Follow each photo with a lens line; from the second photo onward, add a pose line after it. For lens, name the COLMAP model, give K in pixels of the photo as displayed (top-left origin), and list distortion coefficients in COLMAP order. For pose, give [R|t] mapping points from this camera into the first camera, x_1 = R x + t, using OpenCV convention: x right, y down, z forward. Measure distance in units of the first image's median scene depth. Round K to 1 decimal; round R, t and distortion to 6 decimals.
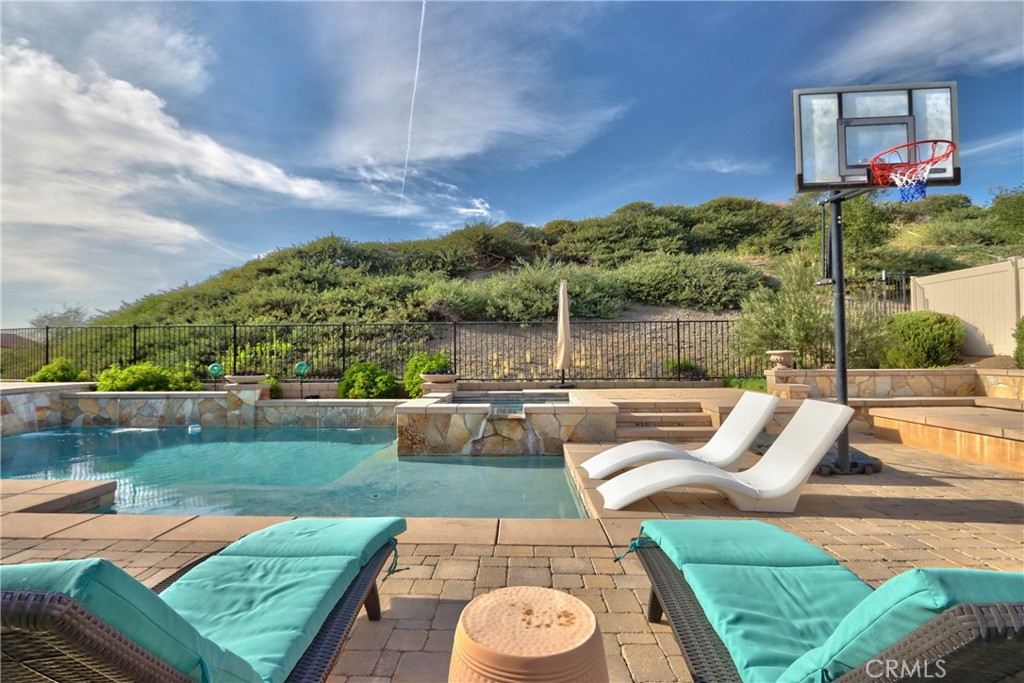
lens RADIAL K [[495.6, 0, 503.1], [0, 495.6, 339.6], [0, 0, 1]] dist [-0.021898, 0.006356]
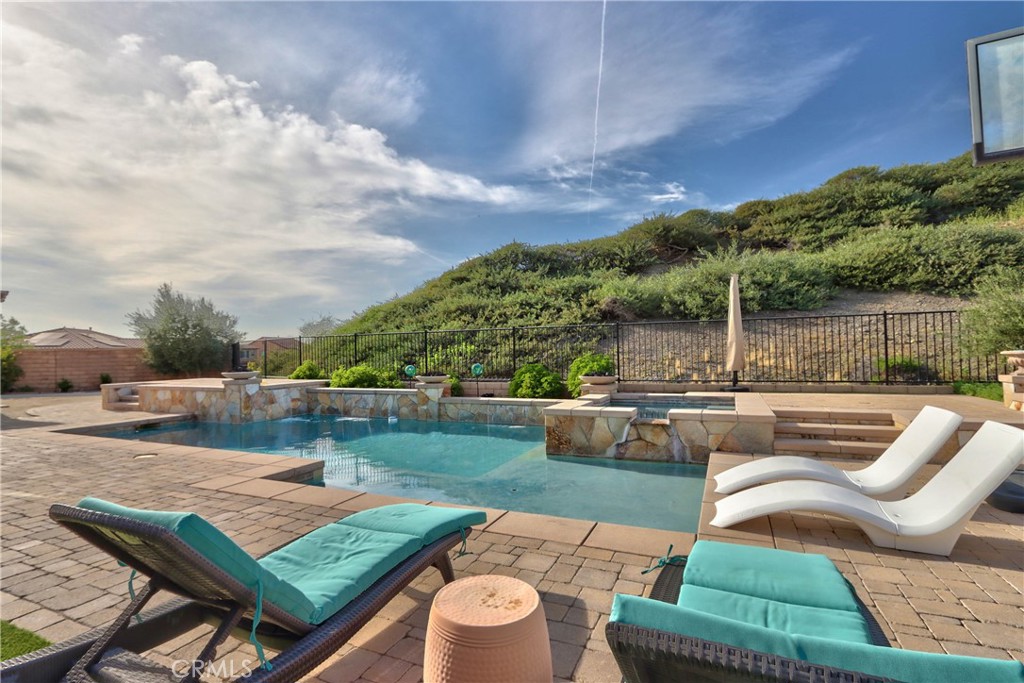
lens RADIAL K [[497.7, 0, 502.8], [0, 497.7, 344.1], [0, 0, 1]] dist [-0.018854, 0.001609]
pose [[0.925935, -0.015992, -0.377344, 0.064979], [0.023371, 0.999615, 0.014985, -0.013064], [0.376959, -0.022694, 0.925952, -0.018641]]
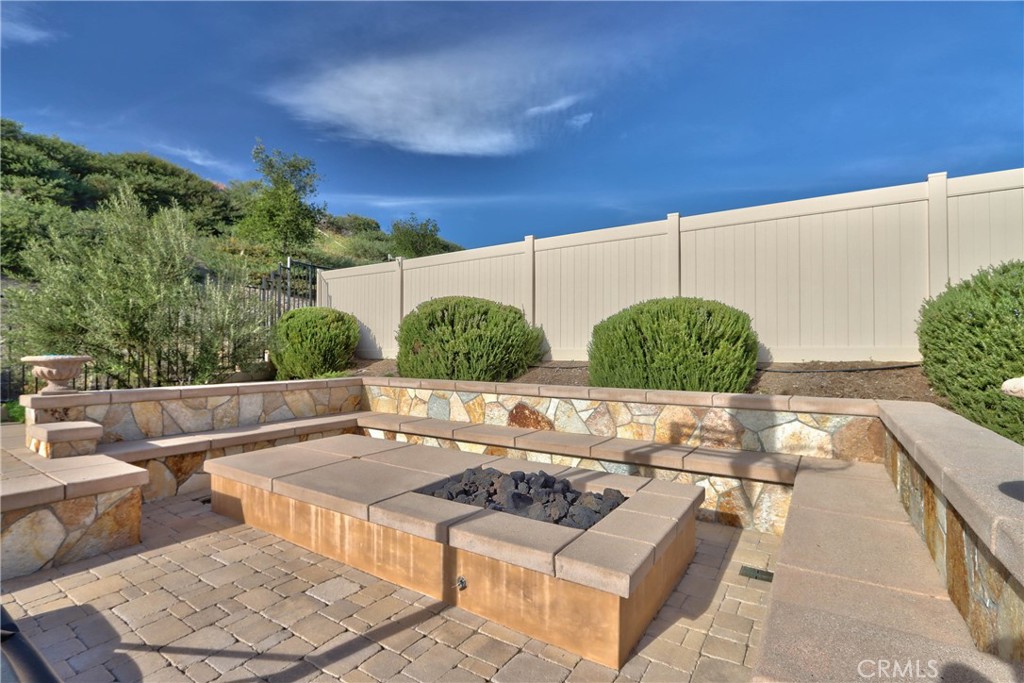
lens RADIAL K [[481.0, 0, 500.5], [0, 481.0, 346.0], [0, 0, 1]] dist [-0.017130, 0.000536]
pose [[0.531249, 0.015304, 0.847077, 0.276964], [-0.032586, 0.999466, 0.002379, -0.002114], [-0.846589, -0.028867, 0.531464, 0.254564]]
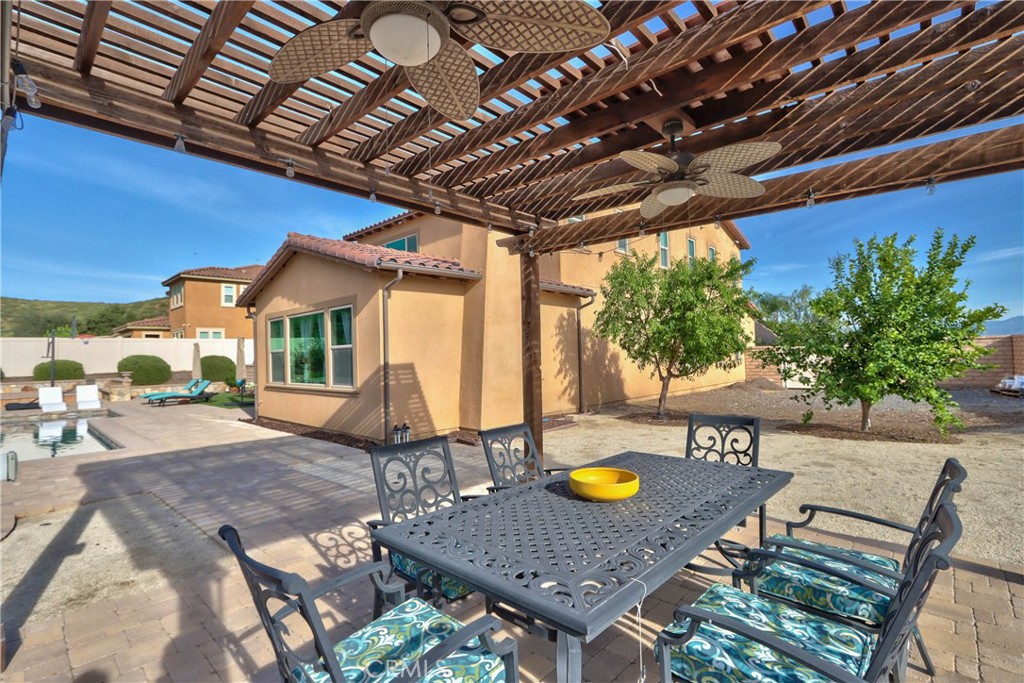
lens RADIAL K [[460.7, 0, 512.0], [0, 460.7, 341.5], [0, 0, 1]] dist [-0.014313, -0.000017]
pose [[-0.765122, 0.044480, 0.642347, -1.873256], [0.010425, 0.998336, -0.056712, -0.002842], [-0.643801, -0.036695, -0.764313, 0.597094]]
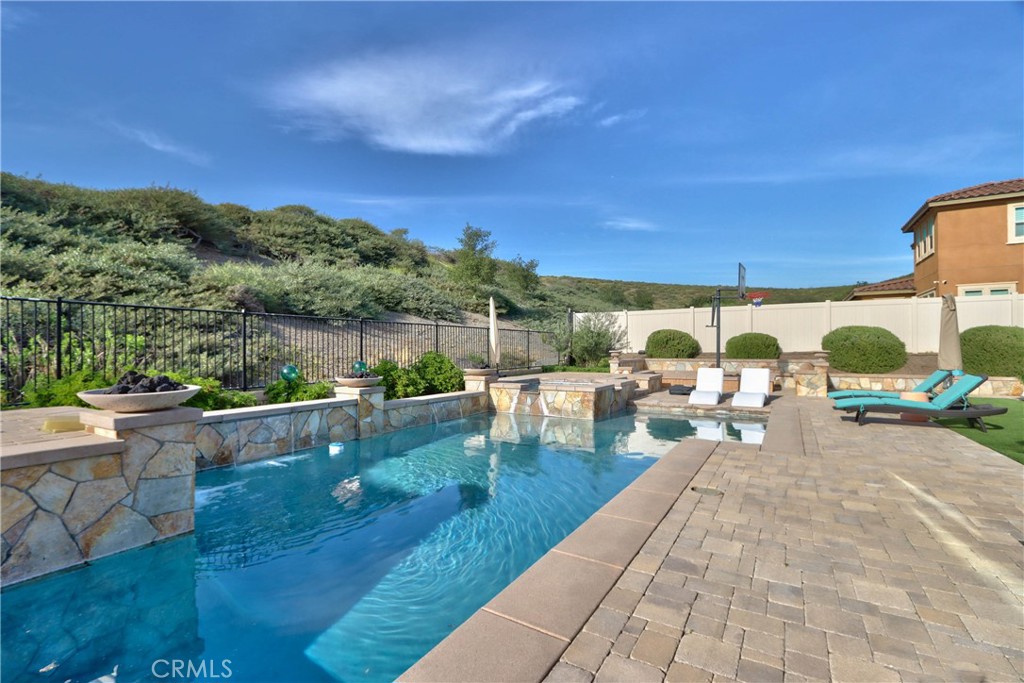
lens RADIAL K [[469.0, 0, 512.0], [0, 469.0, 341.5], [0, 0, 1]] dist [-0.000503, -0.000055]
pose [[0.482557, 0.018399, 0.875671, -0.937724], [-0.029415, 0.999556, -0.004792, 0.005160], [-0.875370, -0.023446, 0.482884, 0.312246]]
